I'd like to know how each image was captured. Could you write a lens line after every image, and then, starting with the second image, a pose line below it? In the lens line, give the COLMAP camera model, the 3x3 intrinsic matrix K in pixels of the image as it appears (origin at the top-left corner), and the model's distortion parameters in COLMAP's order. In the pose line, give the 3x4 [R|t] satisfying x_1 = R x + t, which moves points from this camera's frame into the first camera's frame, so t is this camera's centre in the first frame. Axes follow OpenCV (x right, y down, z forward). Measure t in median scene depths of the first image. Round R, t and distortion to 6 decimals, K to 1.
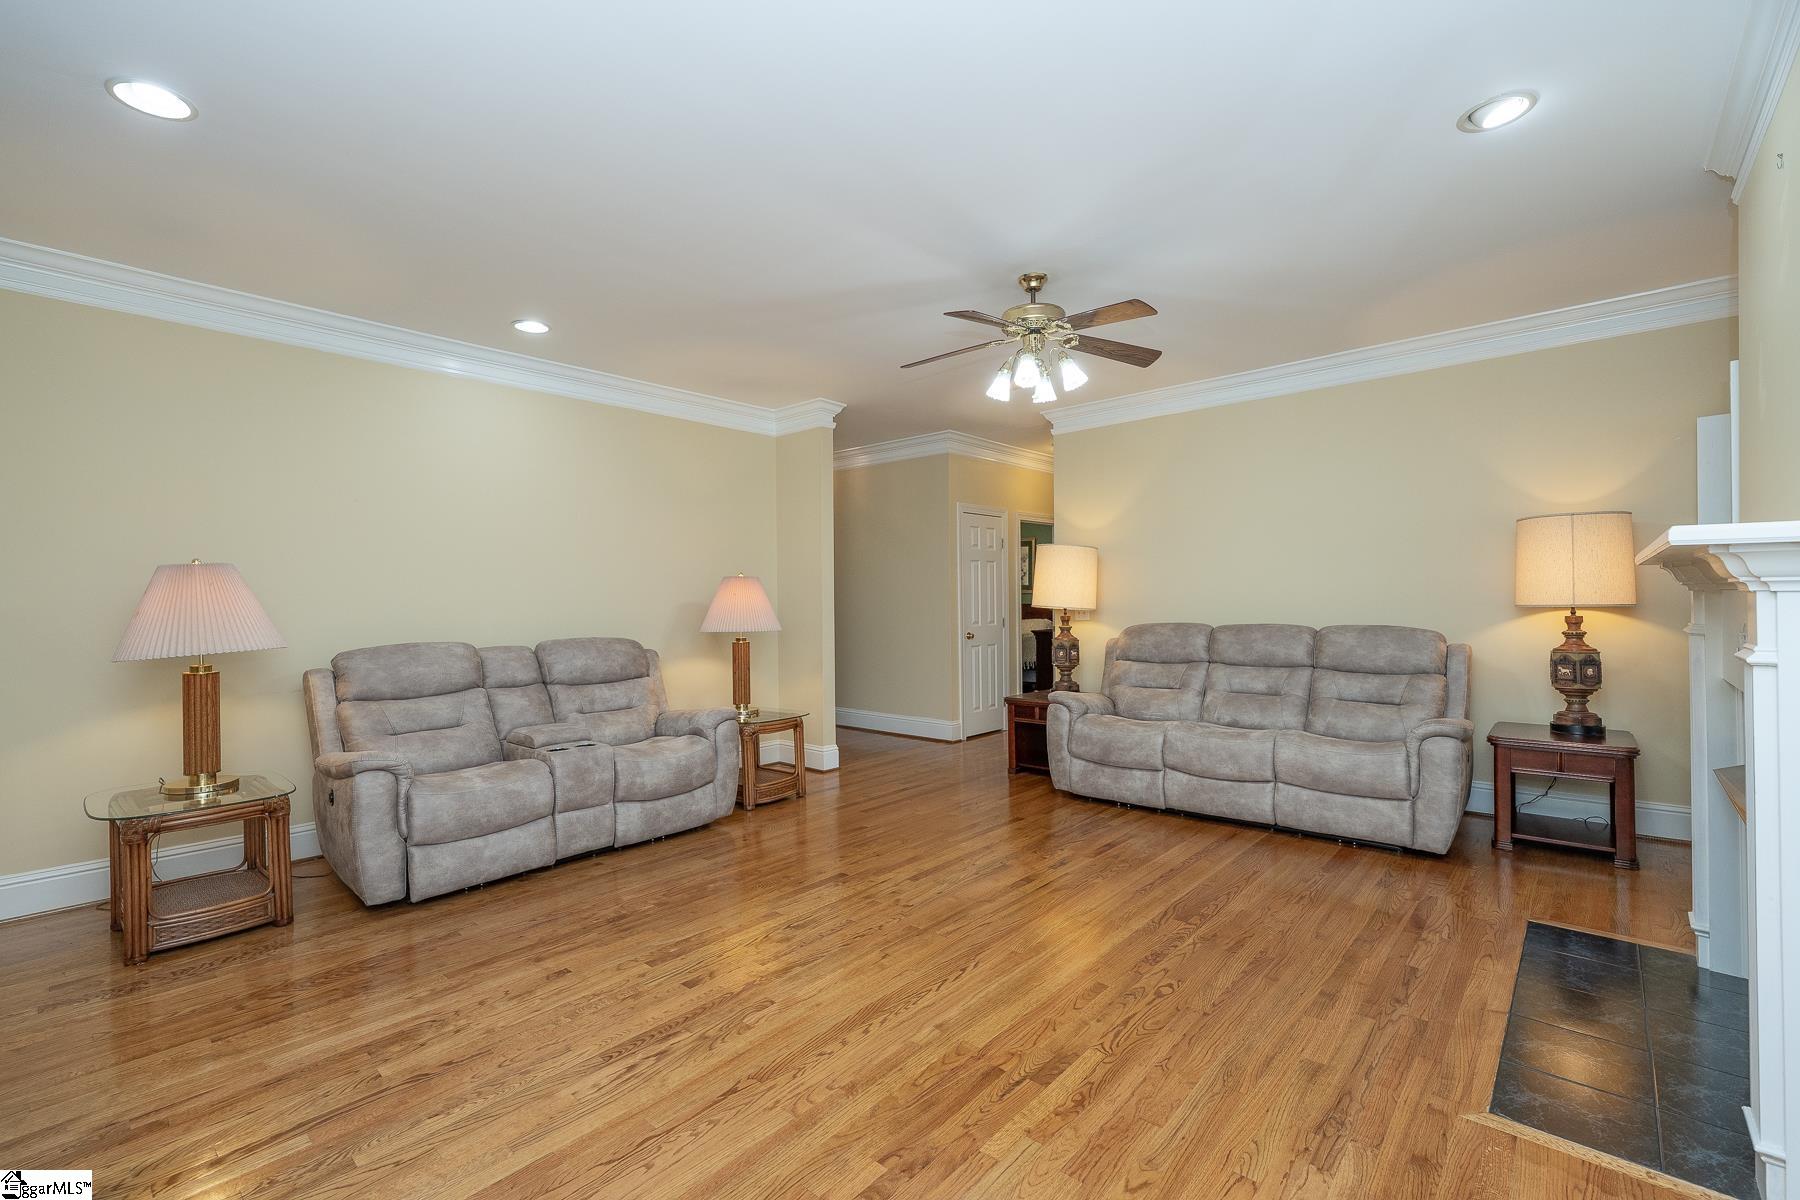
lens RADIAL K [[787.8, 0, 893.2], [0, 787.8, 612.2], [0, 0, 1]] dist [-0.002165, -0.000322]
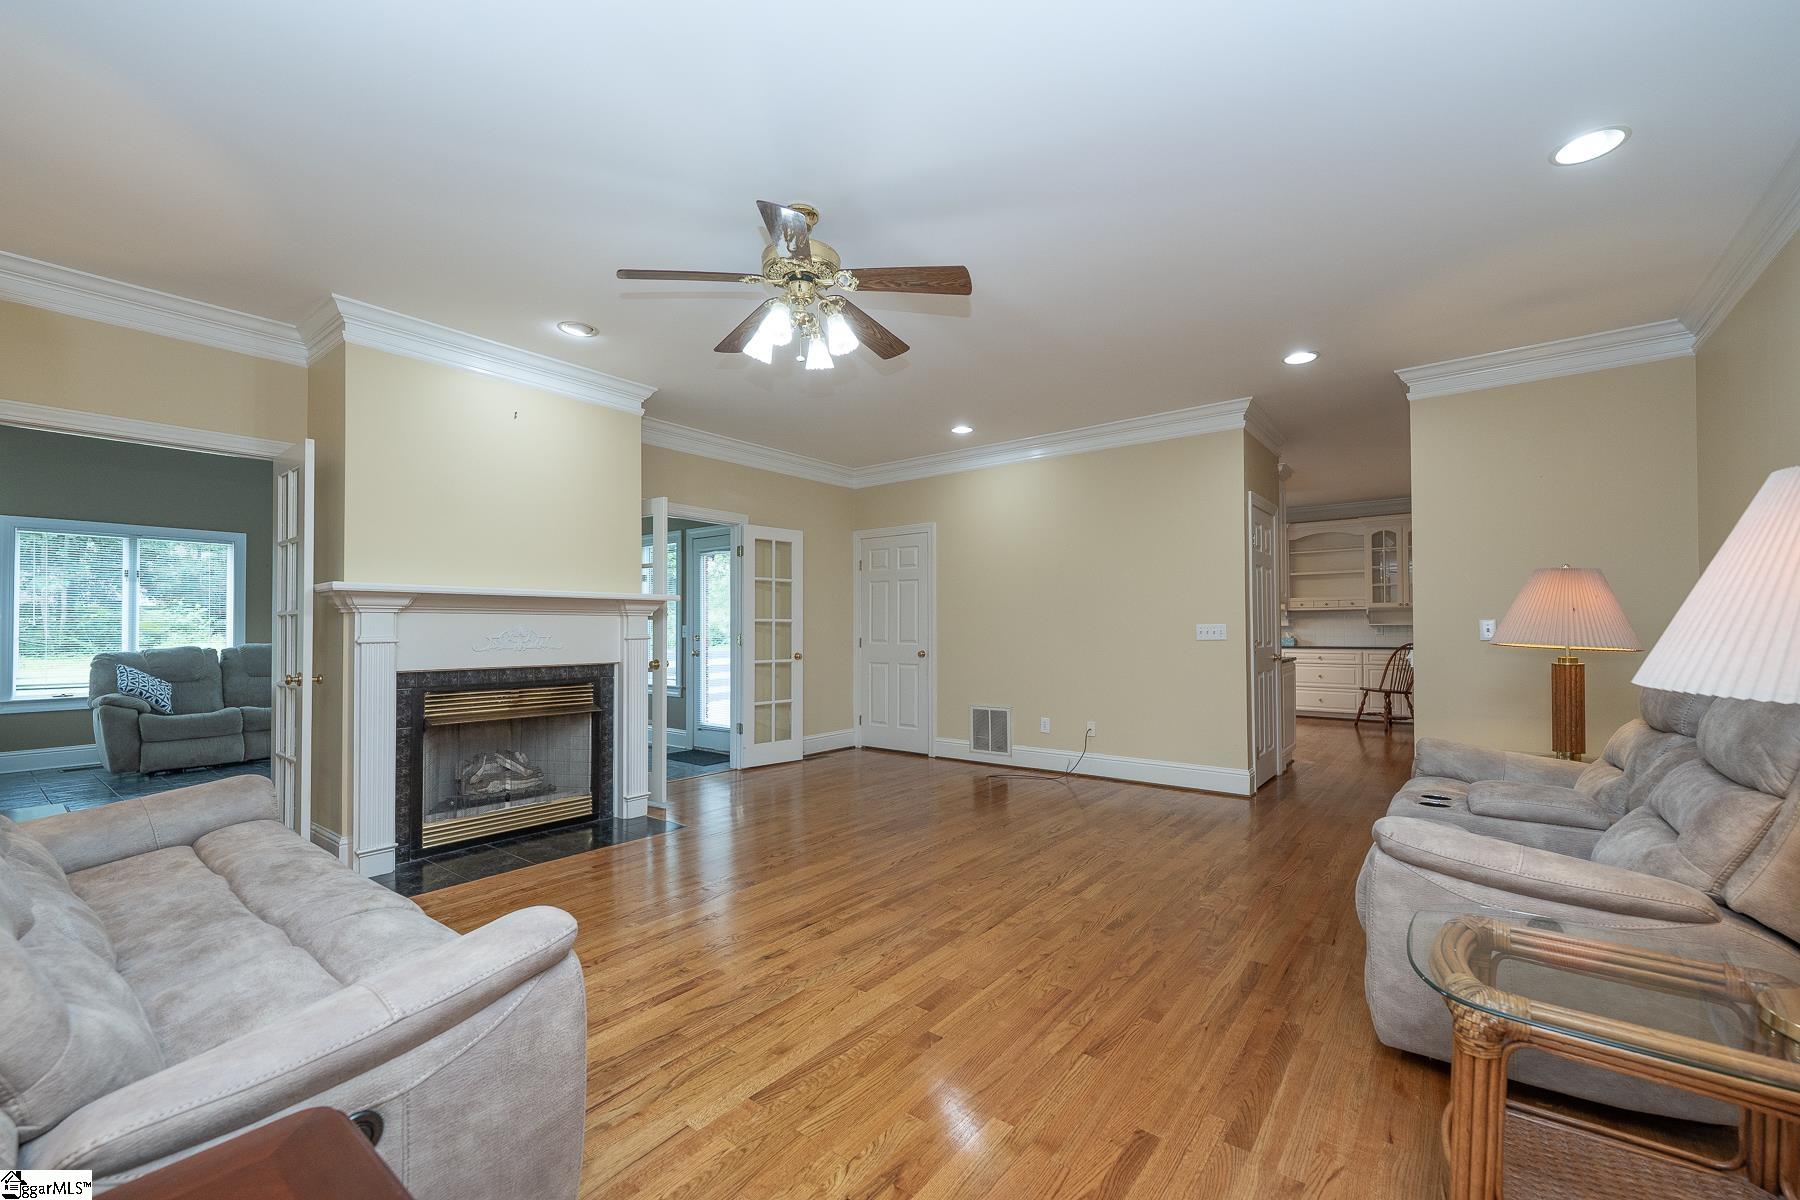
lens RADIAL K [[750.7, 0, 901.2], [0, 750.7, 609.8], [0, 0, 1]] dist [0.017471, 0.000097]
pose [[-0.997019, 0.014777, -0.075728, 0.129066], [0.014899, 0.999888, -0.001042, -0.010565], [0.075704, -0.002167, -0.997128, 1.641657]]
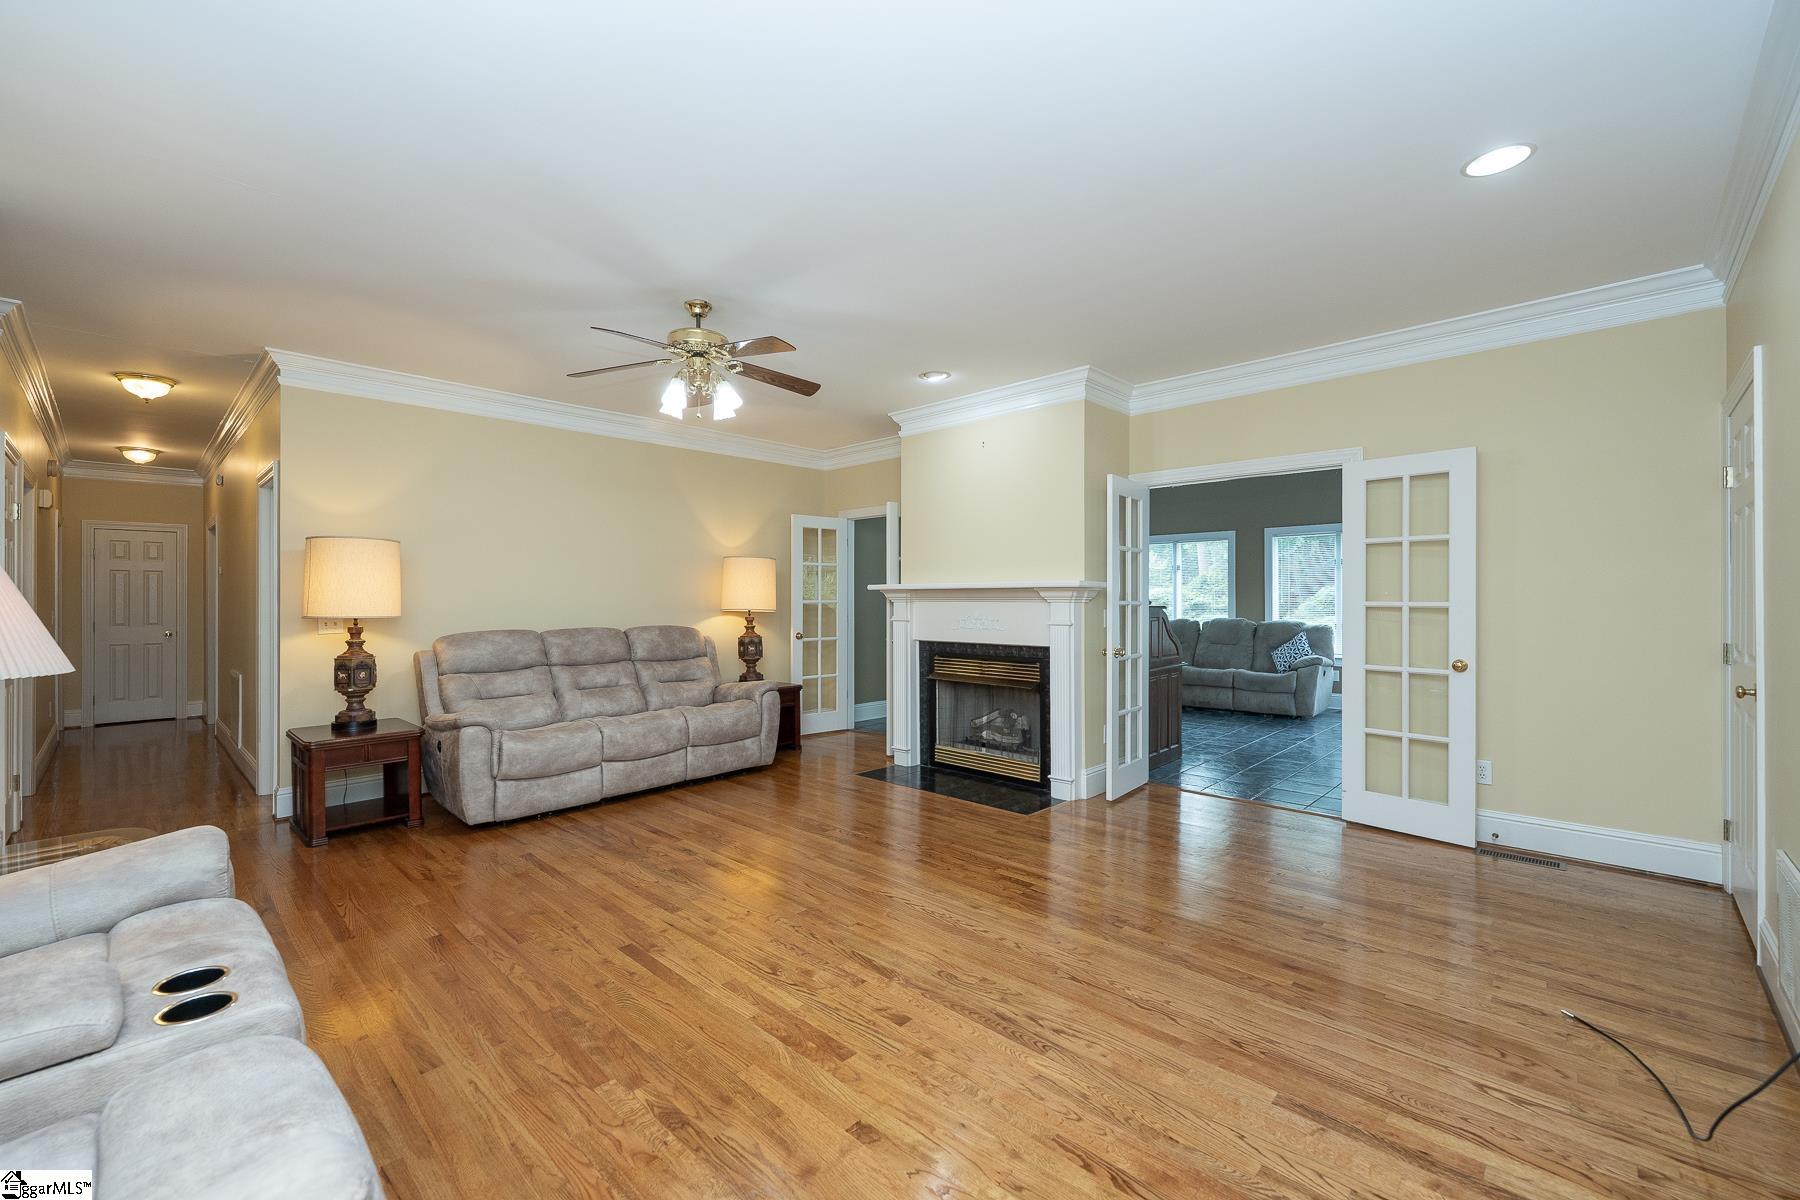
lens RADIAL K [[736.6, 0, 886.5], [0, 736.6, 602.1], [0, 0, 1]] dist [-0.001069, 0.000216]
pose [[0.034116, 0.012936, 0.999334, -0.739371], [0.022991, 0.999641, -0.013725, 0.002263], [-0.999153, 0.023444, 0.033806, 0.651095]]
